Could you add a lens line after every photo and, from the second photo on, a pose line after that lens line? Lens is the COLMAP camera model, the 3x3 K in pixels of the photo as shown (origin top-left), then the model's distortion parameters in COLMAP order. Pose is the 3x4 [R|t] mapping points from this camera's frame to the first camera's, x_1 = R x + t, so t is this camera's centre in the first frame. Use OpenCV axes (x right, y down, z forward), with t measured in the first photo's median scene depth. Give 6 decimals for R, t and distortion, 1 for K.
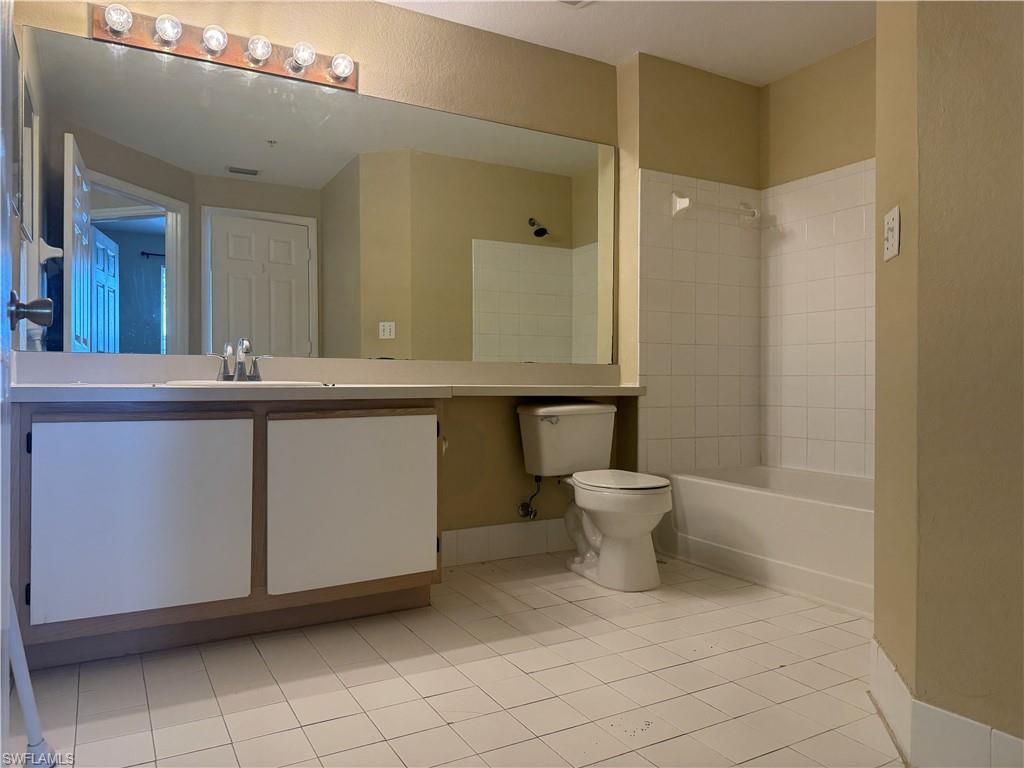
lens RADIAL K [[707.8, 0, 512.0], [0, 707.8, 384.0], [0, 0, 1]] dist [0.096307, -0.173908]
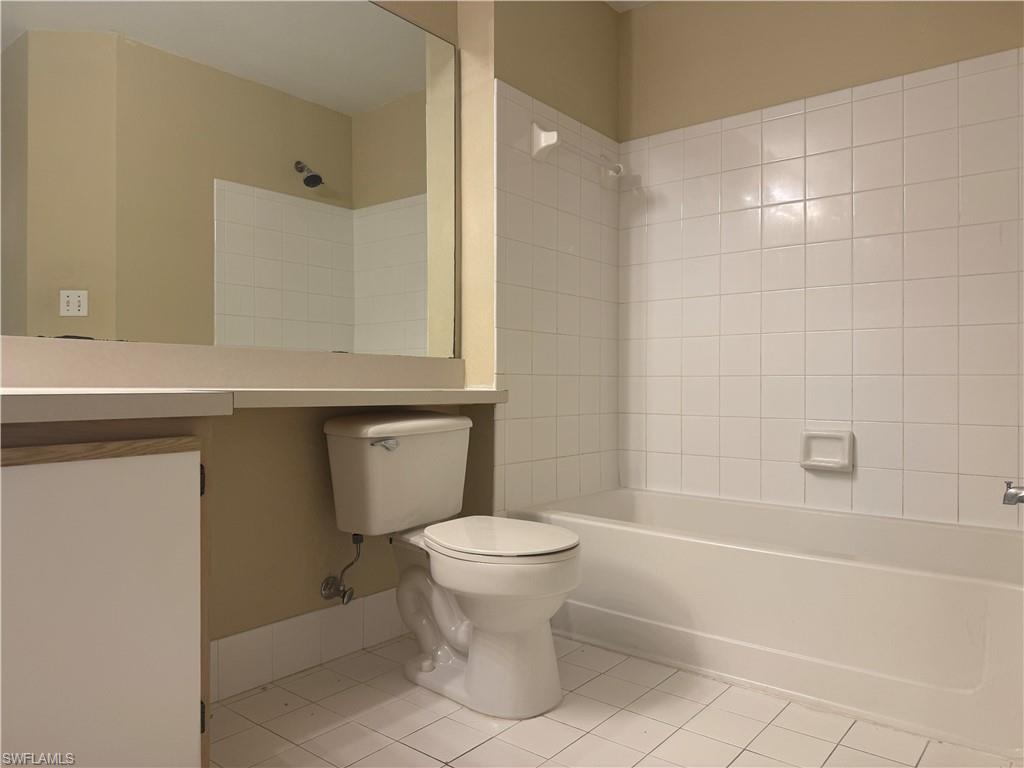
lens RADIAL K [[707.8, 0, 512.0], [0, 707.8, 384.0], [0, 0, 1]] dist [0.096307, -0.173908]
pose [[0.928211, 0.001952, 0.372050, -0.067747], [-0.001584, 0.999998, -0.001294, -0.001421], [-0.372052, 0.000612, 0.928212, 0.348473]]
